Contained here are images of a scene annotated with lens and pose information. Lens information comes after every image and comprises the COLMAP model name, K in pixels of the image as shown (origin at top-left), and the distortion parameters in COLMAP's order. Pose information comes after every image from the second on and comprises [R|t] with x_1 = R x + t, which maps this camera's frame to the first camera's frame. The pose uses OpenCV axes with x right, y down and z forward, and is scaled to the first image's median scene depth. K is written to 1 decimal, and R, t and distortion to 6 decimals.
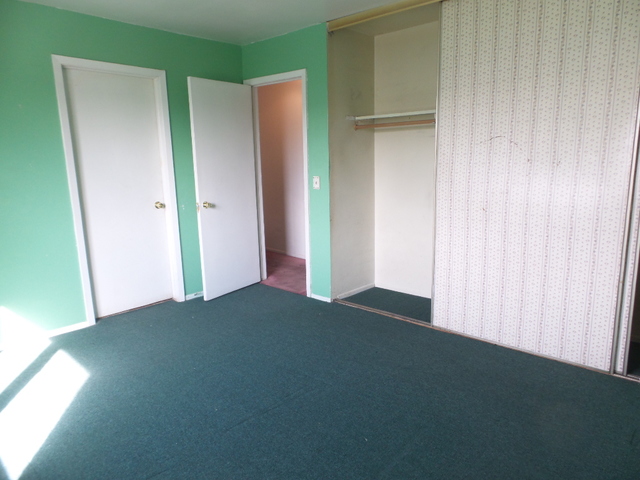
lens RADIAL K [[440.9, 0, 320.1], [0, 440.9, 239.7], [0, 0, 1]] dist [-0.001822, 0.003061]
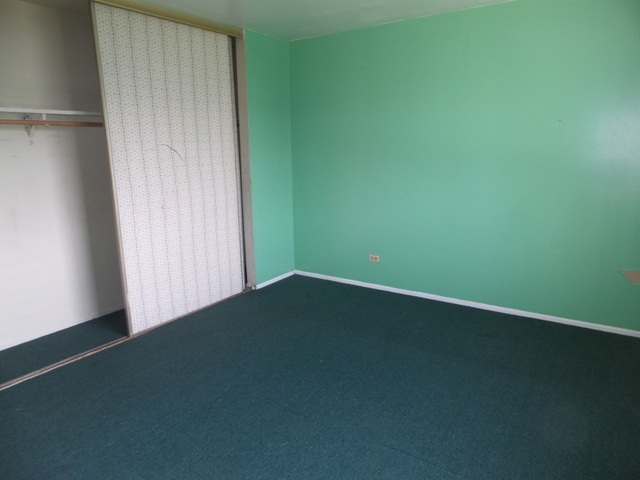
lens RADIAL K [[440.9, 0, 319.9], [0, 440.9, 239.9], [0, 0, 1]] dist [-0.001822, 0.003061]
pose [[-0.164943, -0.170403, 0.971471, -0.803578], [0.206806, 0.957092, 0.202994, -0.132118], [-0.964378, 0.234389, -0.122626, 0.742099]]
